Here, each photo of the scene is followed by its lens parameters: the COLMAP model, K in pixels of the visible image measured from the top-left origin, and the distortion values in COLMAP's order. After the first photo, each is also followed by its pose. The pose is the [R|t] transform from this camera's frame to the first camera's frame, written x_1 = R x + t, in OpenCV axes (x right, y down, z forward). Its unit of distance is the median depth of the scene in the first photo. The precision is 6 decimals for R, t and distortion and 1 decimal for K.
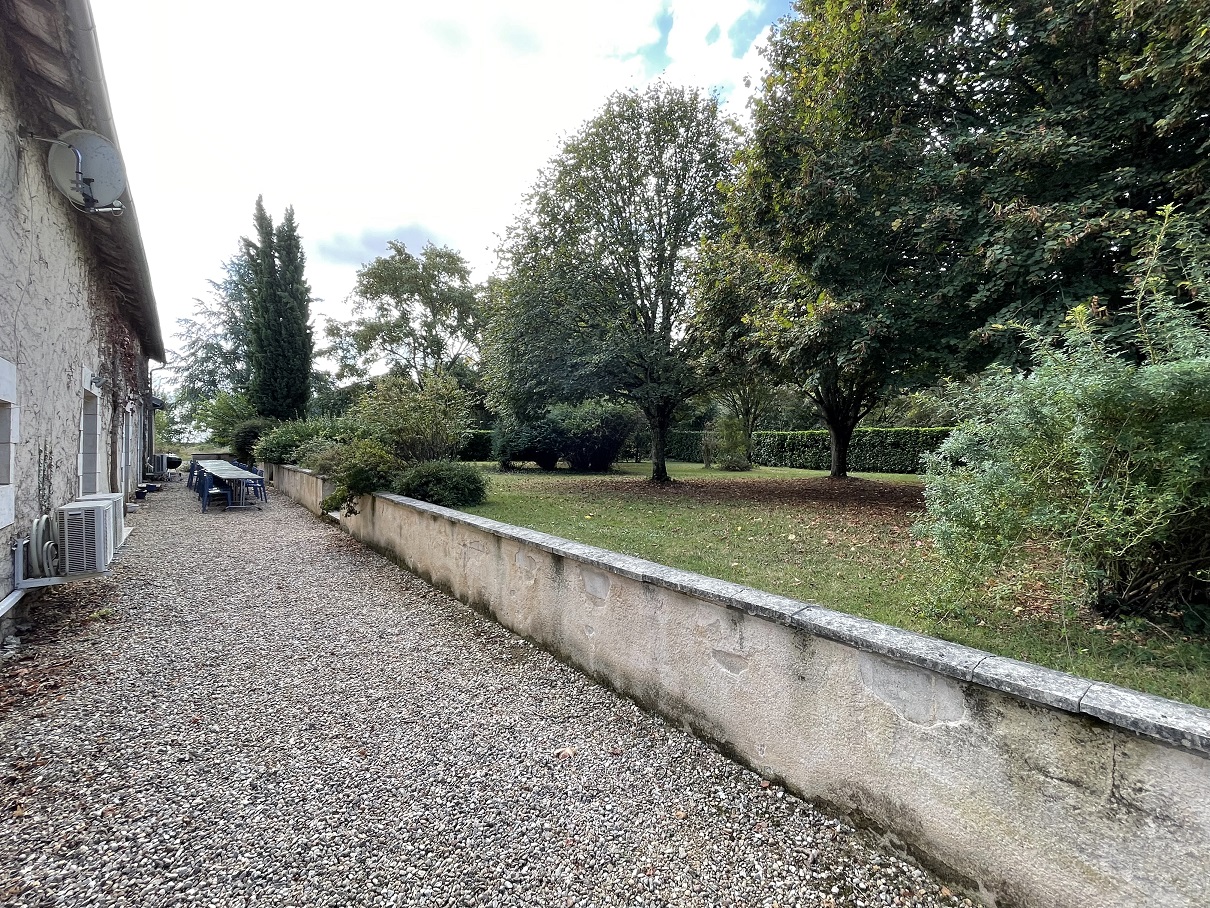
lens RADIAL K [[578.1, 0, 603.9], [0, 578.1, 435.9], [0, 0, 1]] dist [-0.001714, -0.000253]
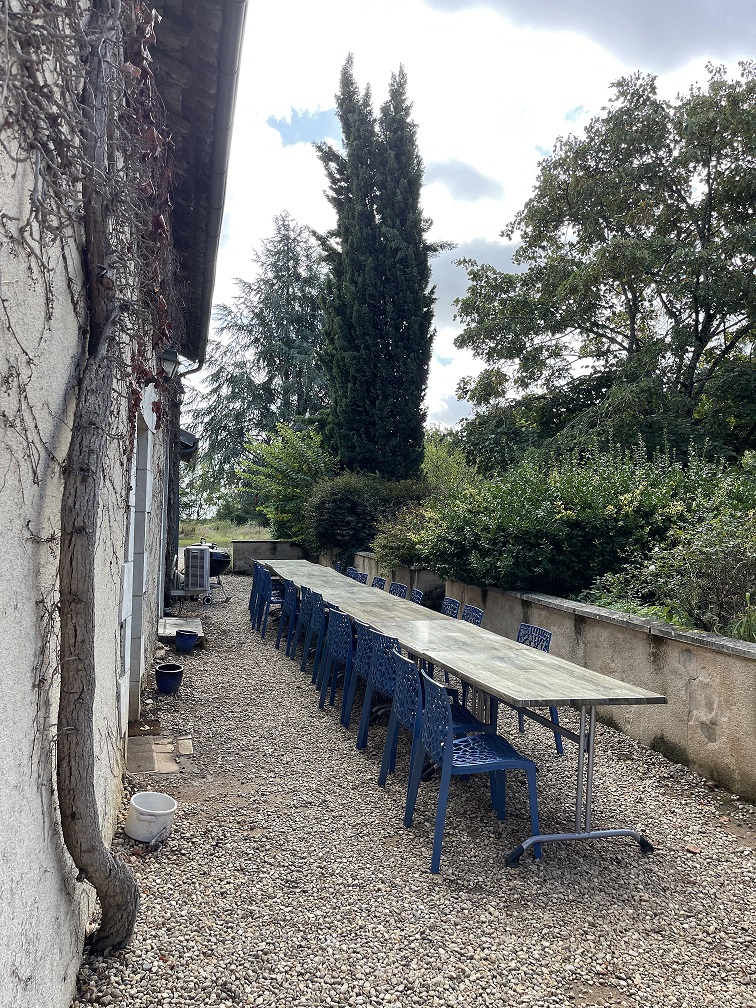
lens RADIAL K [[757.2, 0, 378.0], [0, 757.2, 504.0], [0, 0, 1]] dist [0.005585, 0.000454]
pose [[0.928801, 0.010002, -0.370443, -0.301963], [-0.015875, 0.999792, -0.012809, 0.002480], [0.370237, 0.017778, 0.928767, 0.363002]]
